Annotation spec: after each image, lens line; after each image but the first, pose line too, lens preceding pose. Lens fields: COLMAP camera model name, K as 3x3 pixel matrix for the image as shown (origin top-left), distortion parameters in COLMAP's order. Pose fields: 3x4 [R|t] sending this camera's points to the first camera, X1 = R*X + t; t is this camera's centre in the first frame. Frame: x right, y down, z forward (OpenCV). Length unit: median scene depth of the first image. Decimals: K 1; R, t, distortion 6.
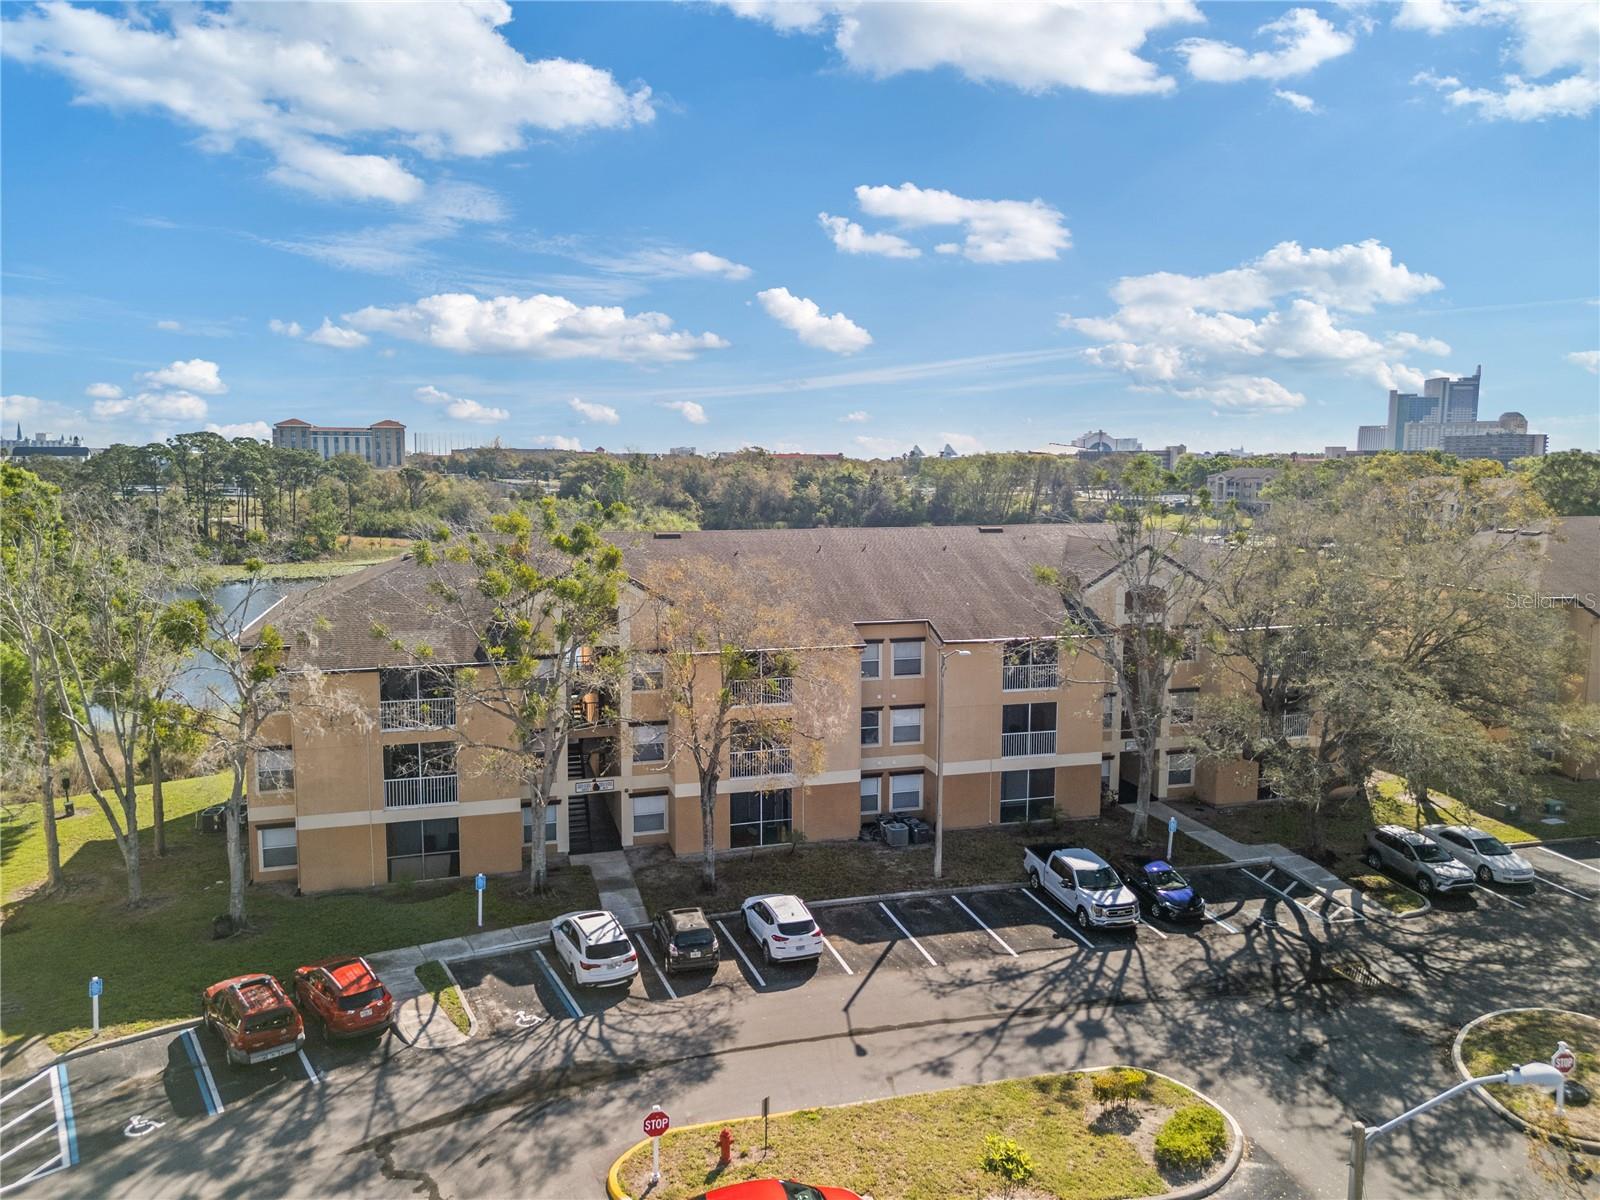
lens RADIAL K [[1122.4, 0, 797.2], [0, 1122.4, 599.3], [0, 0, 1]] dist [0.046908, -0.036858]
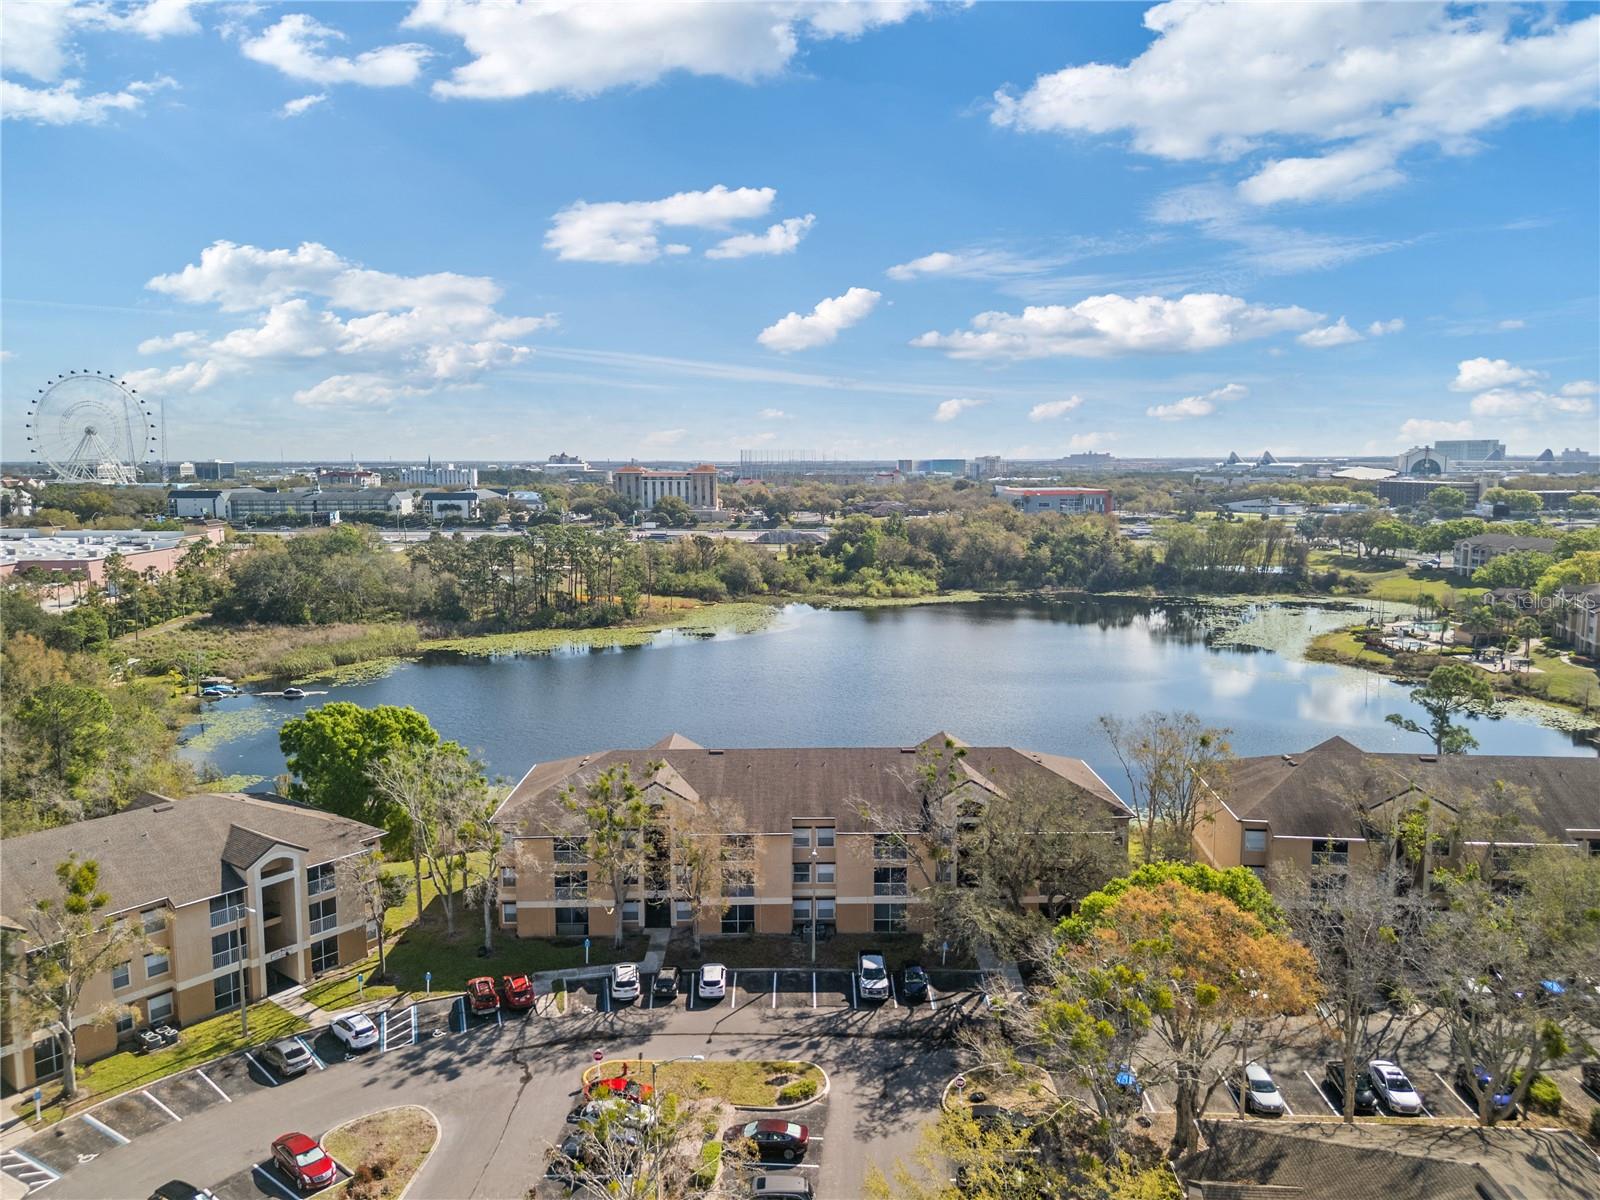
lens RADIAL K [[1122.4, 0, 805.1], [0, 1122.4, 597.4], [0, 0, 1]] dist [0.046908, -0.036858]
pose [[0.962378, 0.024865, -0.270575, 0.749842], [-0.023565, 0.999690, 0.008051, -0.477339], [0.270691, -0.001372, 0.962665, -1.054215]]
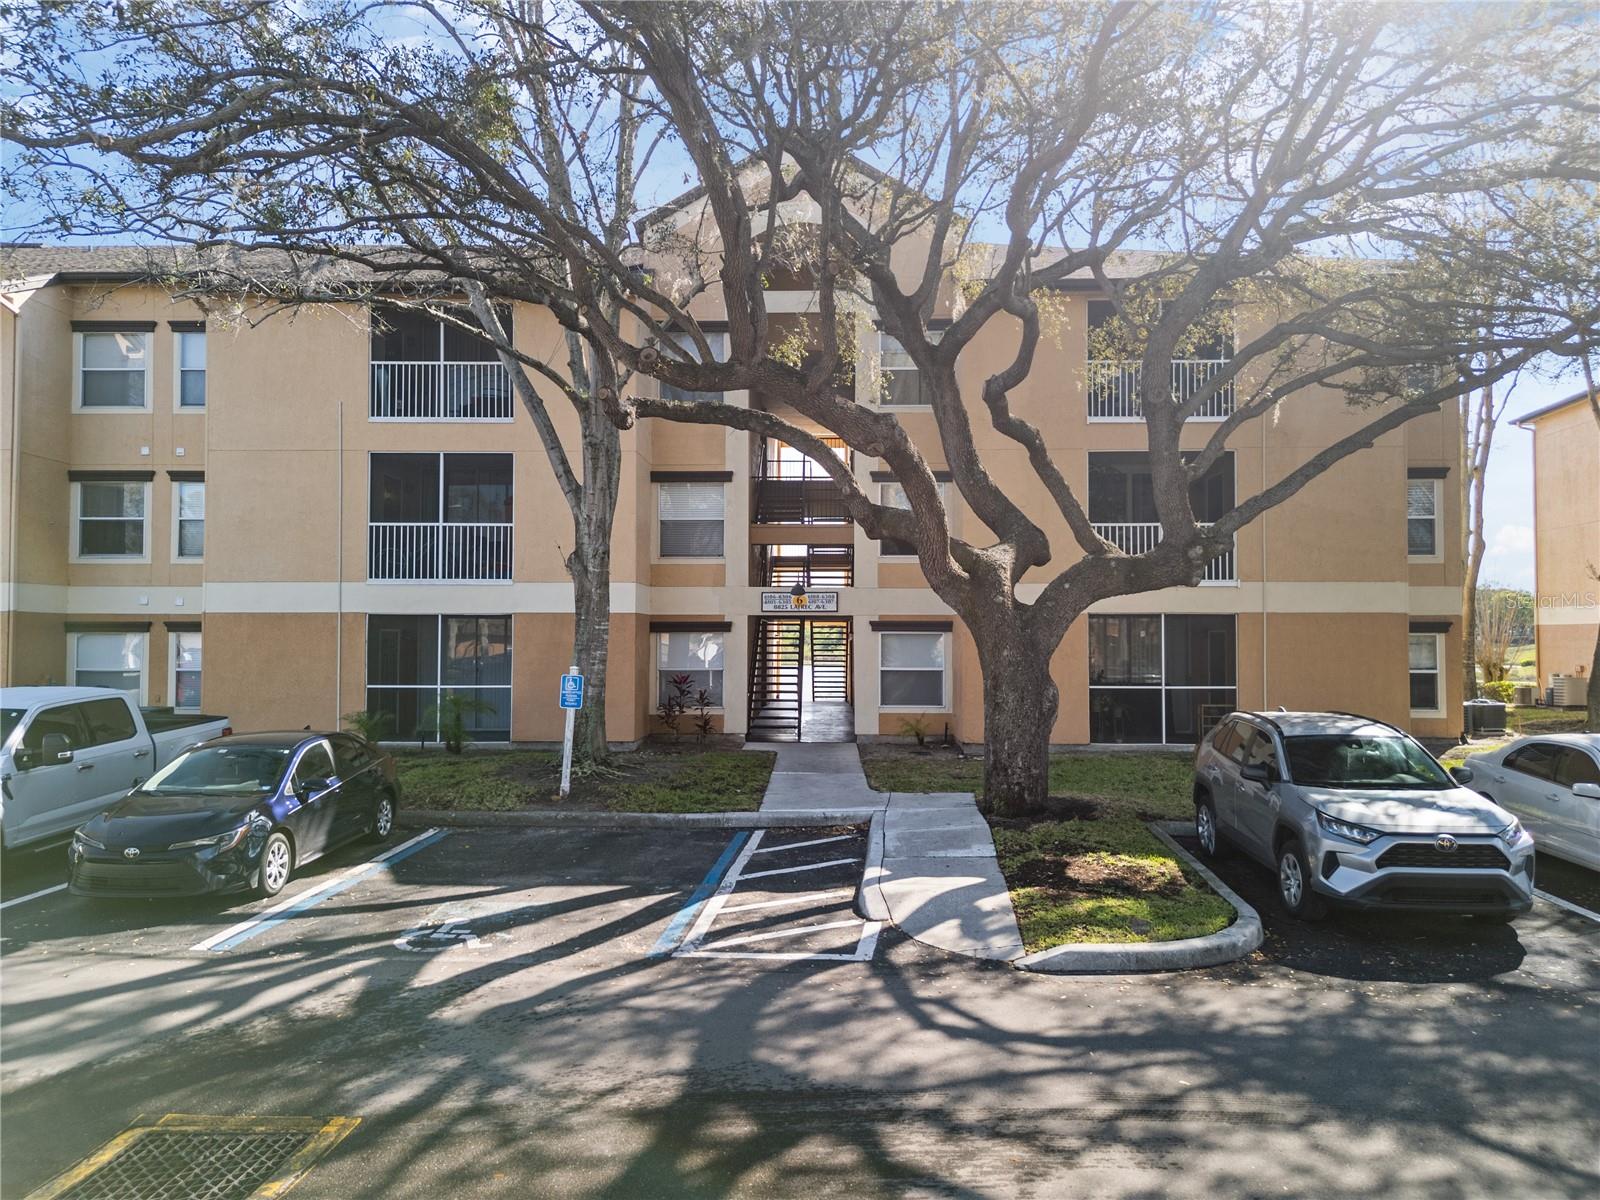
lens RADIAL K [[1122.4, 0, 789.2], [0, 1122.4, 601.6], [0, 0, 1]] dist [0.046908, -0.036858]
pose [[0.955556, -0.008021, -0.294700, 0.618695], [-0.035016, 0.989466, -0.140469, 0.274641], [0.292722, 0.144545, 0.945209, 0.881600]]
